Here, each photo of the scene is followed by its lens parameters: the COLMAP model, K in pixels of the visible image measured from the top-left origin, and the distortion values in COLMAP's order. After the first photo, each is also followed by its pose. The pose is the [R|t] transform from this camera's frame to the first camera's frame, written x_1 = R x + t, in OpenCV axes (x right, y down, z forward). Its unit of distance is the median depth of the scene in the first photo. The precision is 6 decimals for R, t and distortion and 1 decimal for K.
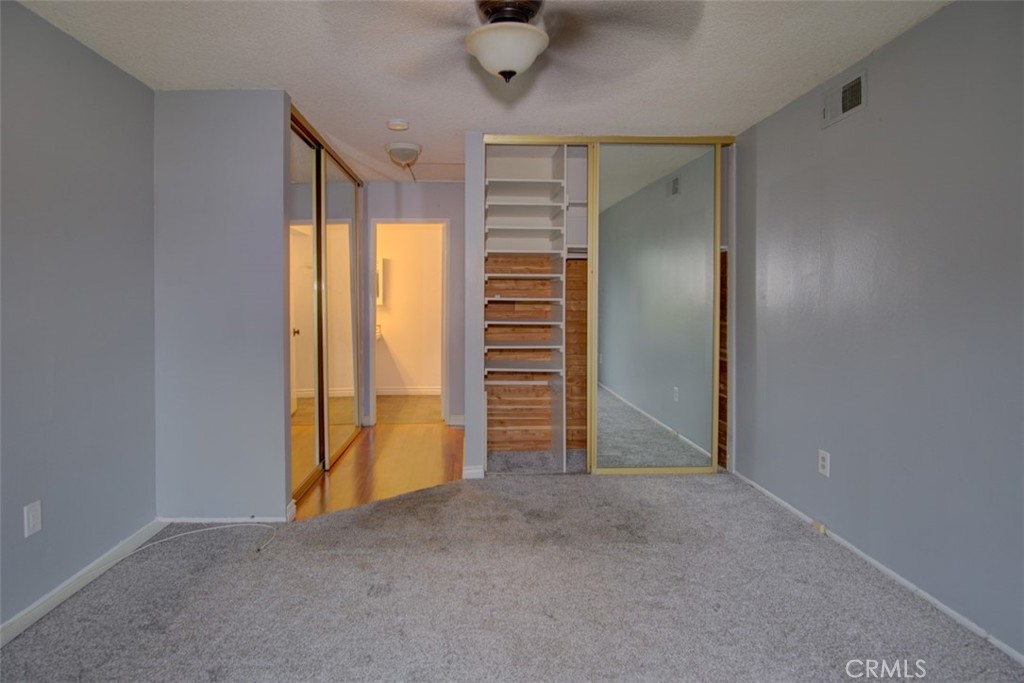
lens RADIAL K [[563.9, 0, 512.2], [0, 563.9, 299.1], [0, 0, 1]] dist [-0.036285, 0.007433]
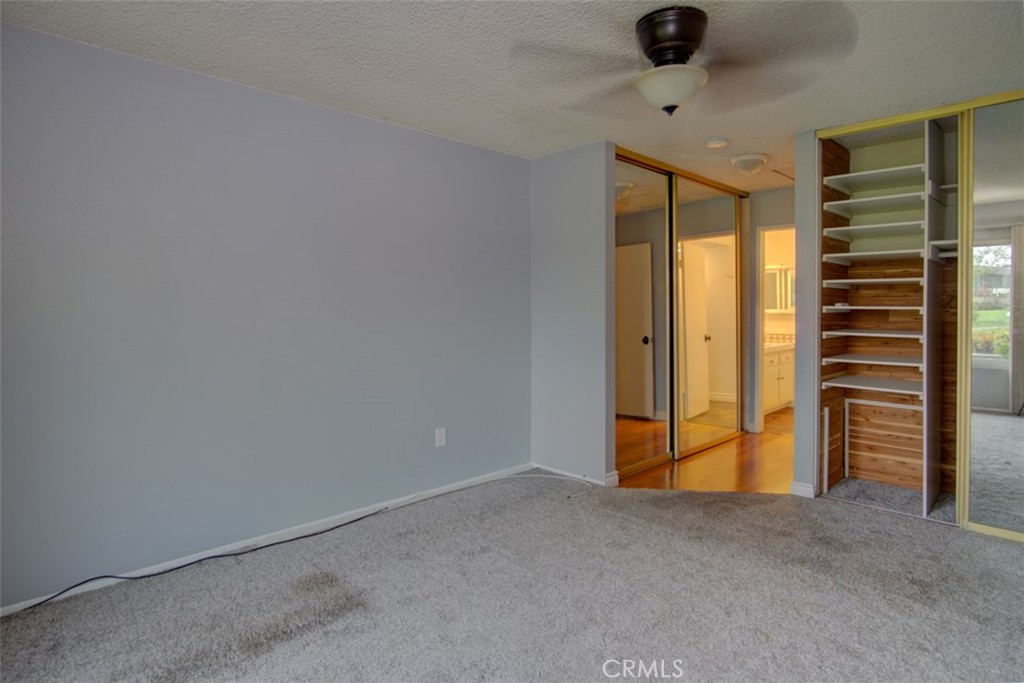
lens RADIAL K [[563.9, 0, 512.2], [0, 563.9, 299.1], [0, 0, 1]] dist [-0.036285, 0.007433]
pose [[0.665578, -0.010284, -0.746257, 0.296282], [-0.001414, 0.999886, -0.015041, 0.000635], [0.746327, 0.011066, 0.665488, 0.003605]]
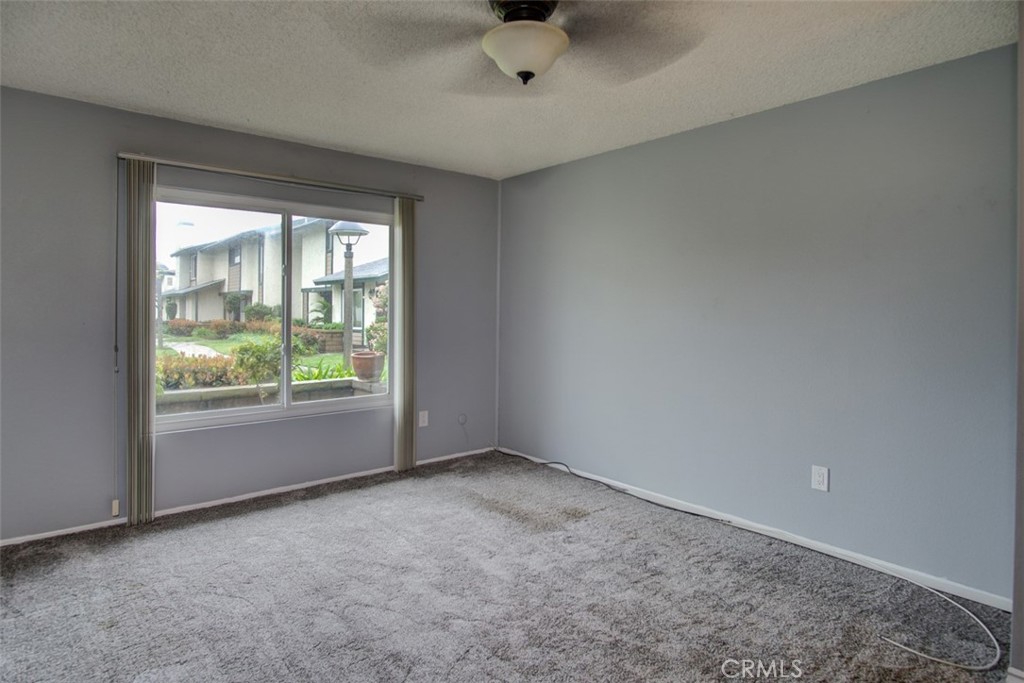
lens RADIAL K [[563.9, 0, 512.2], [0, 563.9, 299.1], [0, 0, 1]] dist [-0.036285, 0.007433]
pose [[-0.795694, -0.020885, -0.605338, 0.275653], [-0.014319, 0.999775, -0.015672, 0.000839], [0.605529, -0.003802, -0.795814, 0.841535]]
